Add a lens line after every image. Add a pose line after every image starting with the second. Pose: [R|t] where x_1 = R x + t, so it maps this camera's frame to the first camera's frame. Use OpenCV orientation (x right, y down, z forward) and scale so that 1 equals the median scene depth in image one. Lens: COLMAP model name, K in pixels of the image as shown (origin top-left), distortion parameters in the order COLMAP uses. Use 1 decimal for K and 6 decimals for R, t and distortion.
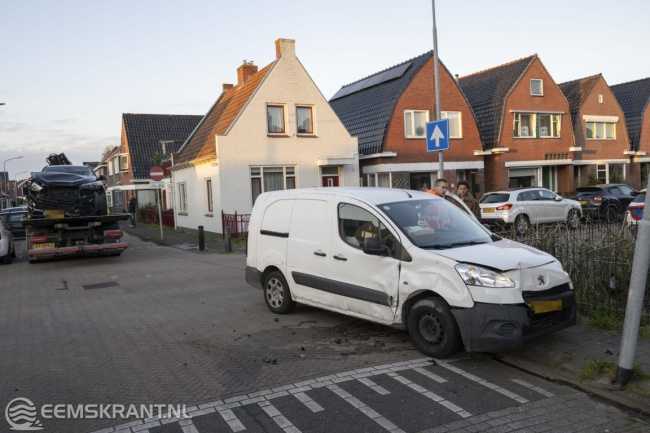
lens RADIAL K [[558.1, 0, 325.0], [0, 558.1, 216.5], [0, 0, 1]] dist [-0.047831, 0.001070]
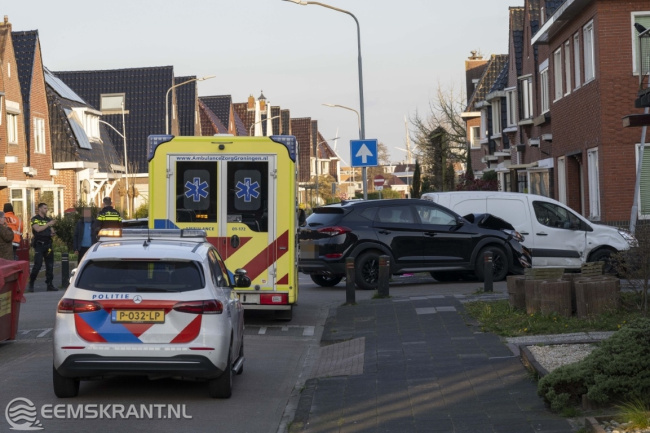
lens RADIAL K [[1587.3, 0, 325.0], [0, 1587.3, 216.5], [0, 0, 1]] dist [0.051977, 0.132664]
pose [[0.503145, 0.021929, 0.863924, -4.689286], [0.049574, 0.997300, -0.054186, 0.262764], [-0.862779, 0.070092, 0.500699, -0.866018]]
